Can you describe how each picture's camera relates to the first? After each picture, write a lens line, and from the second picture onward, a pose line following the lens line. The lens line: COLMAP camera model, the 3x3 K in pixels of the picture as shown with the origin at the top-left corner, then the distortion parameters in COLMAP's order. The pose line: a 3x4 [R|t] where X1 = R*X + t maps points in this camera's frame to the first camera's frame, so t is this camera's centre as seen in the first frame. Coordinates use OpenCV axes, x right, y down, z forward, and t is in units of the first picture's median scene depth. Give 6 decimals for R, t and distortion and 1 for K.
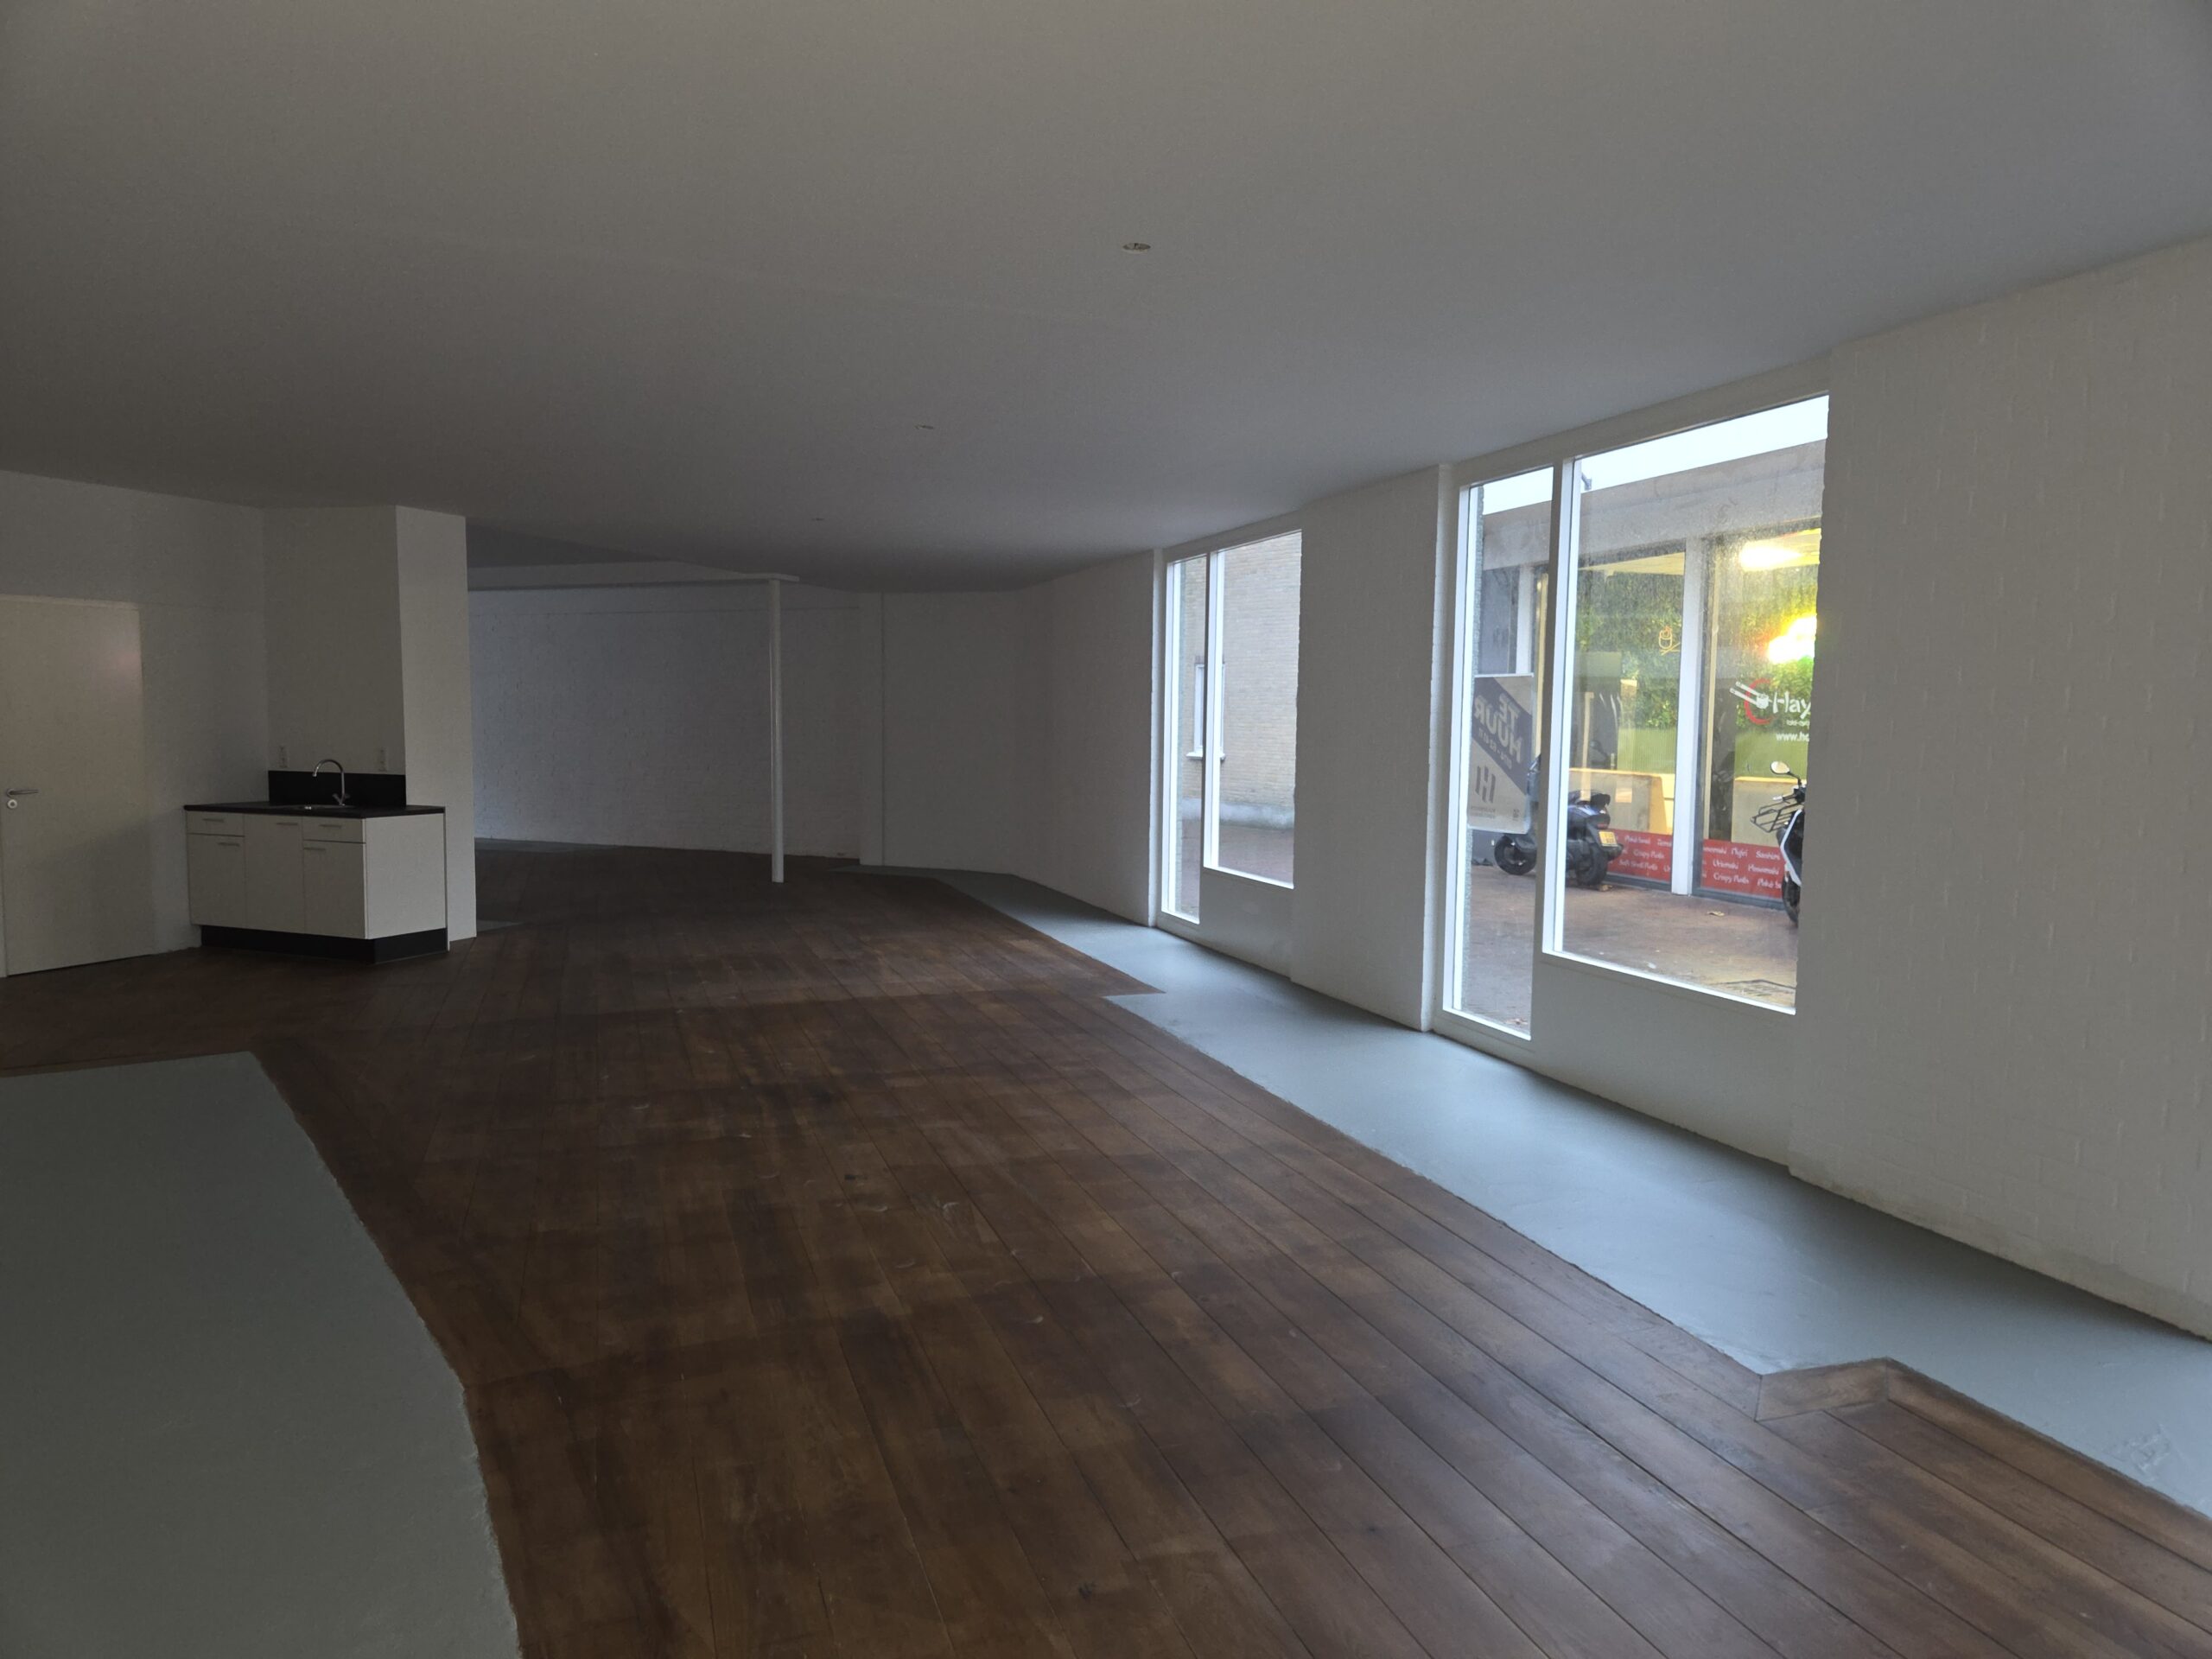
lens RADIAL K [[1481.0, 0, 1105.4], [0, 1481.0, 831.5], [0, 0, 1]] dist [0.005120, 0.001467]
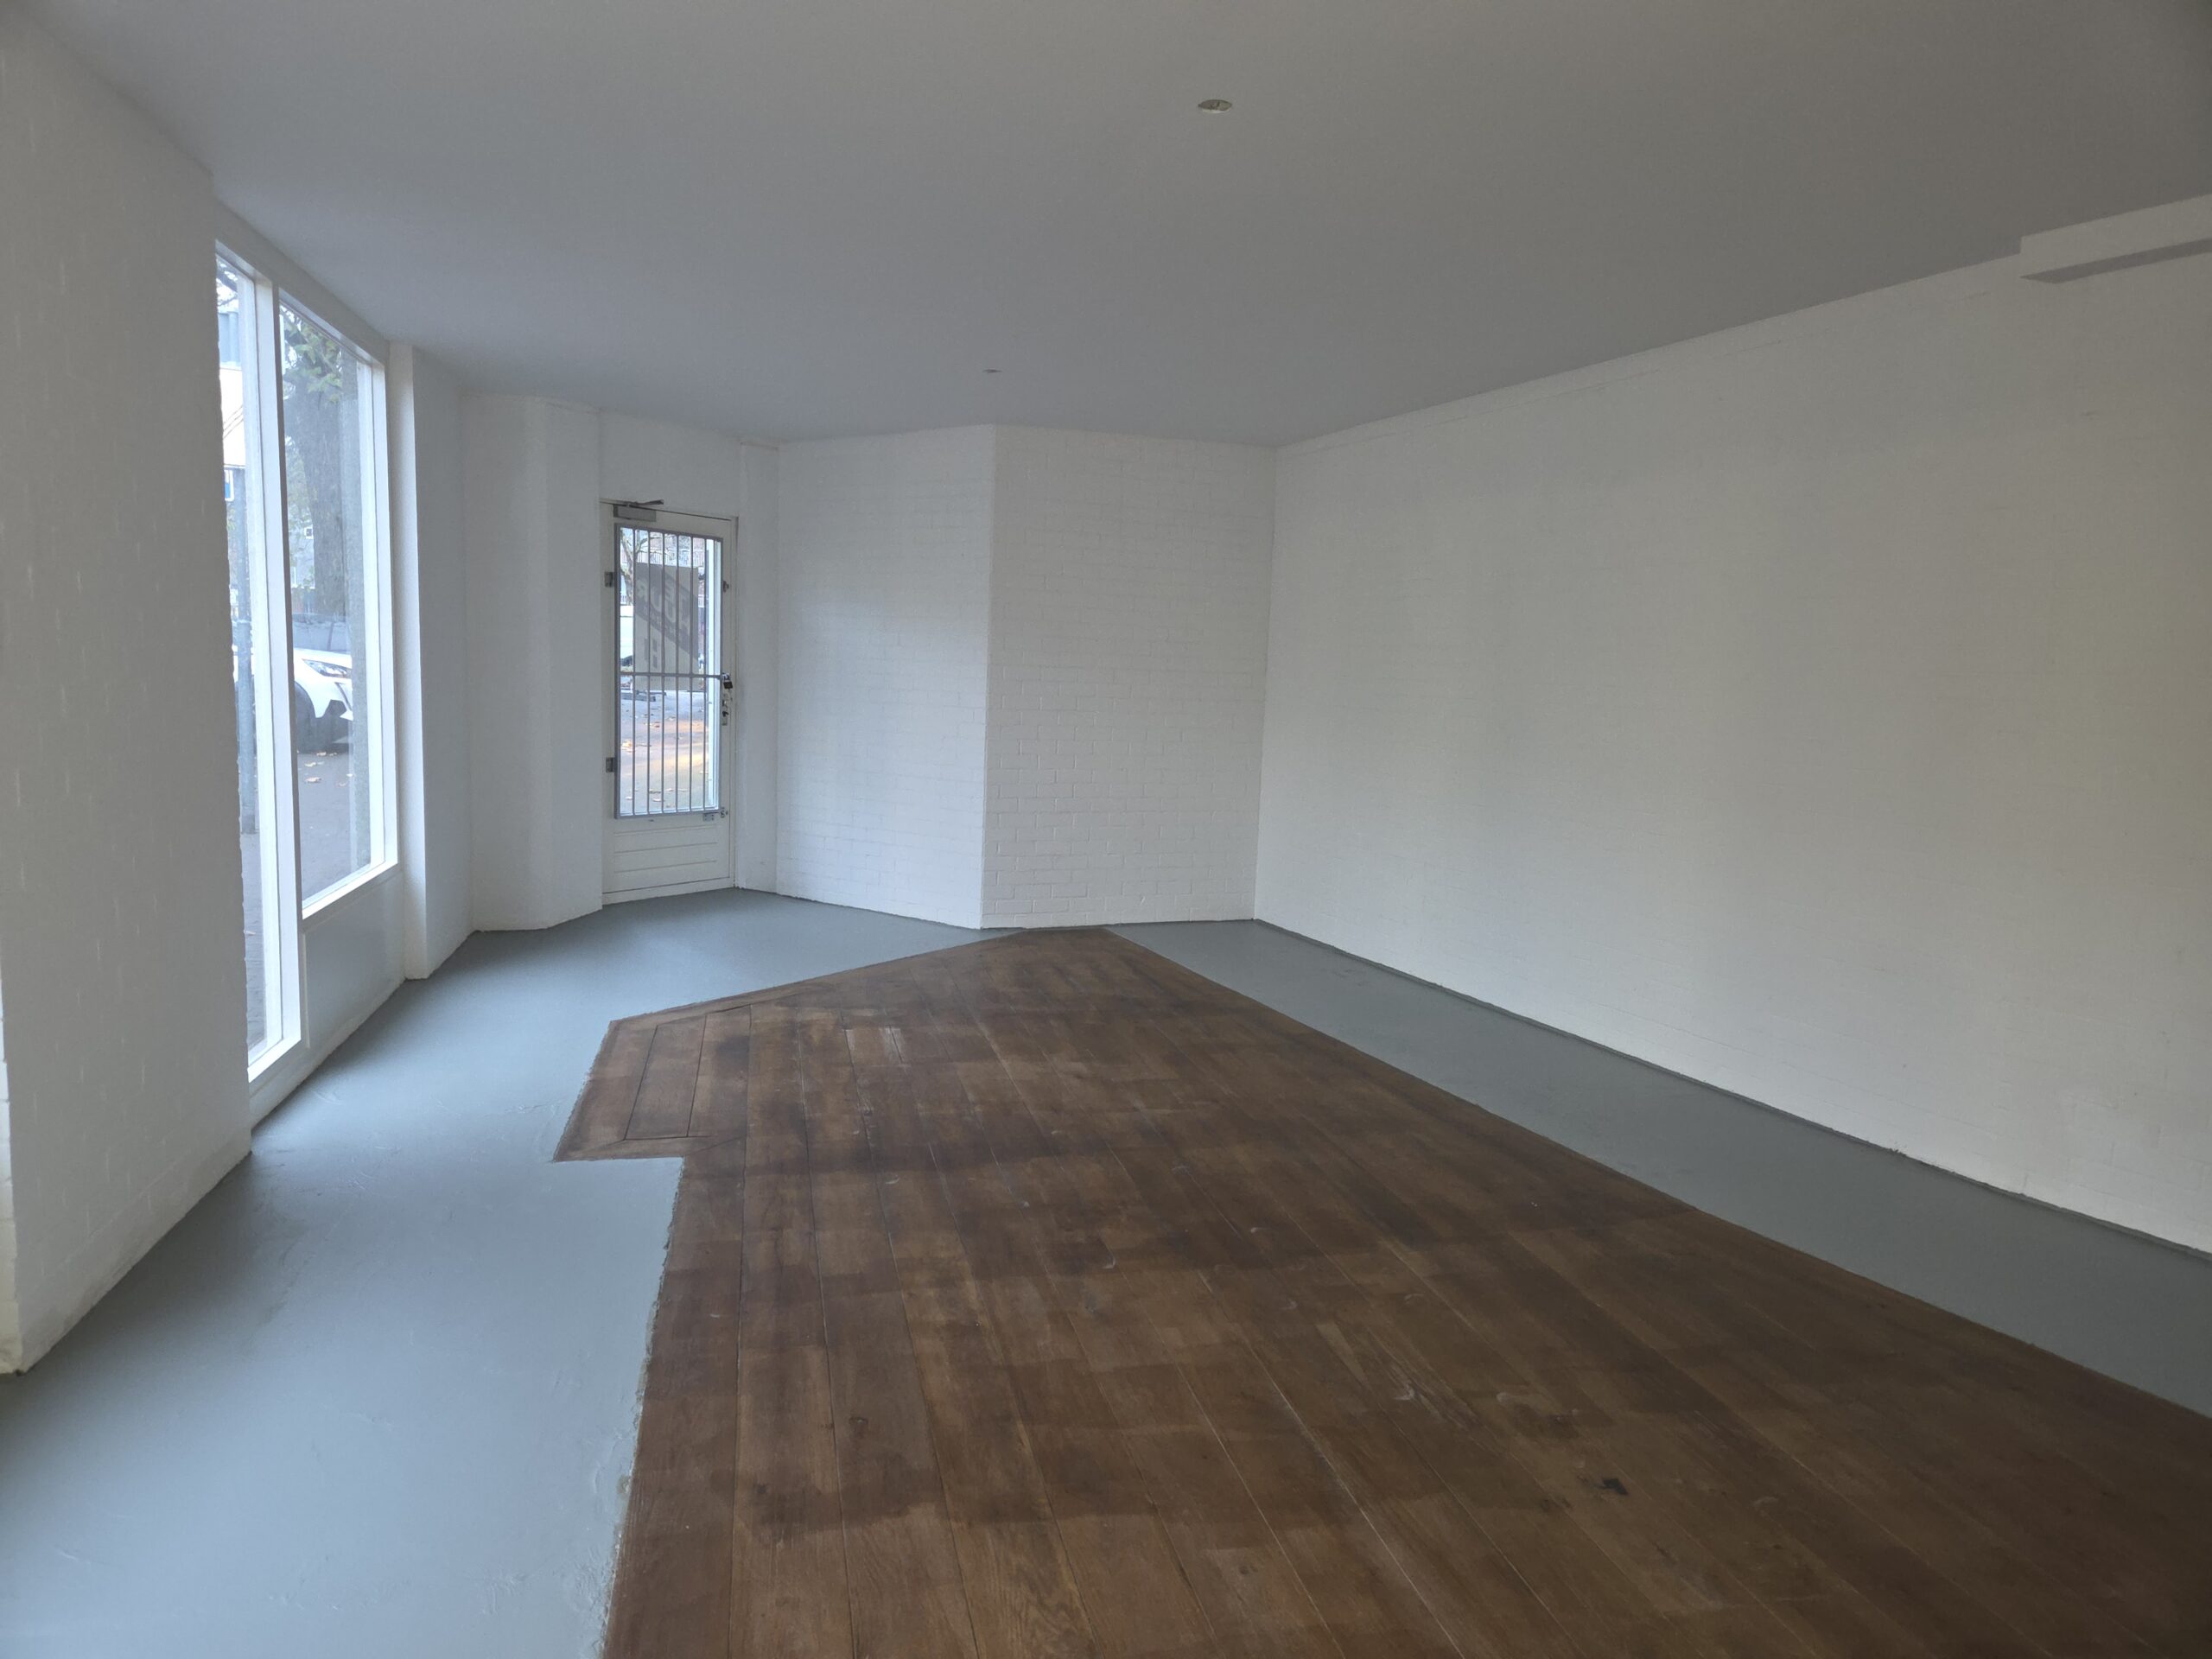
lens RADIAL K [[1481.0, 0, 1105.7], [0, 1481.0, 830.4], [0, 0, 1]] dist [0.005120, 0.001467]
pose [[-0.994186, -0.050784, 0.094952, -0.023158], [-0.032160, 0.981590, 0.188272, -0.135903], [-0.102765, 0.184124, -0.977516, 1.819627]]
